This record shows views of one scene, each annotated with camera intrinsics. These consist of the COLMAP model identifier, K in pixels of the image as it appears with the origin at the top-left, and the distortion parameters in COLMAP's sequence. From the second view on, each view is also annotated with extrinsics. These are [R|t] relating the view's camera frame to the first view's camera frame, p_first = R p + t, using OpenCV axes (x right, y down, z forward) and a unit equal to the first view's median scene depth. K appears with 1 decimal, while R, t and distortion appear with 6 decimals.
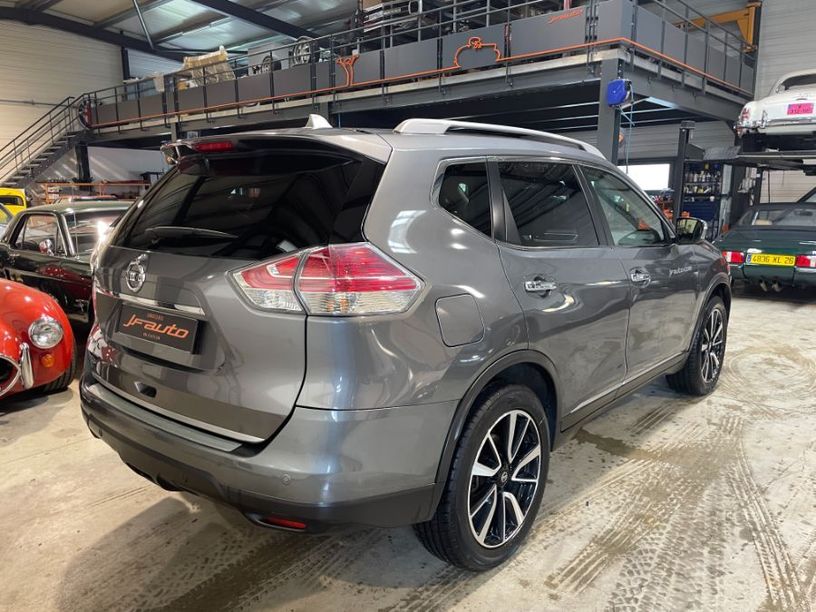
lens RADIAL K [[615.8, 0, 406.6], [0, 615.8, 295.9], [0, 0, 1]] dist [0.094048, -0.122495]
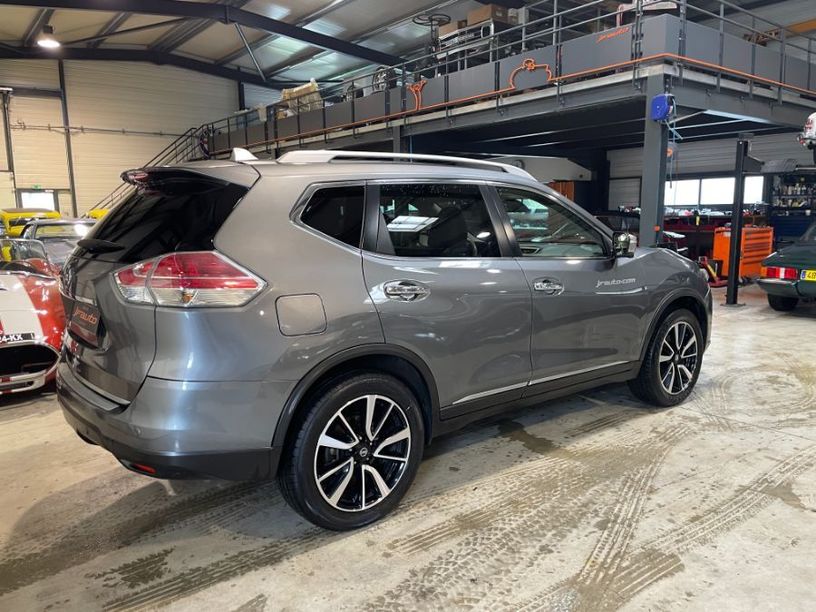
lens RADIAL K [[615.8, 0, 412.5], [0, 615.8, 290.5], [0, 0, 1]] dist [0.094048, -0.122495]
pose [[0.983109, 0.014150, -0.182476, 0.309273], [-0.020457, 0.999255, -0.032731, 0.015695], [0.181876, 0.035911, 0.982665, -0.096581]]
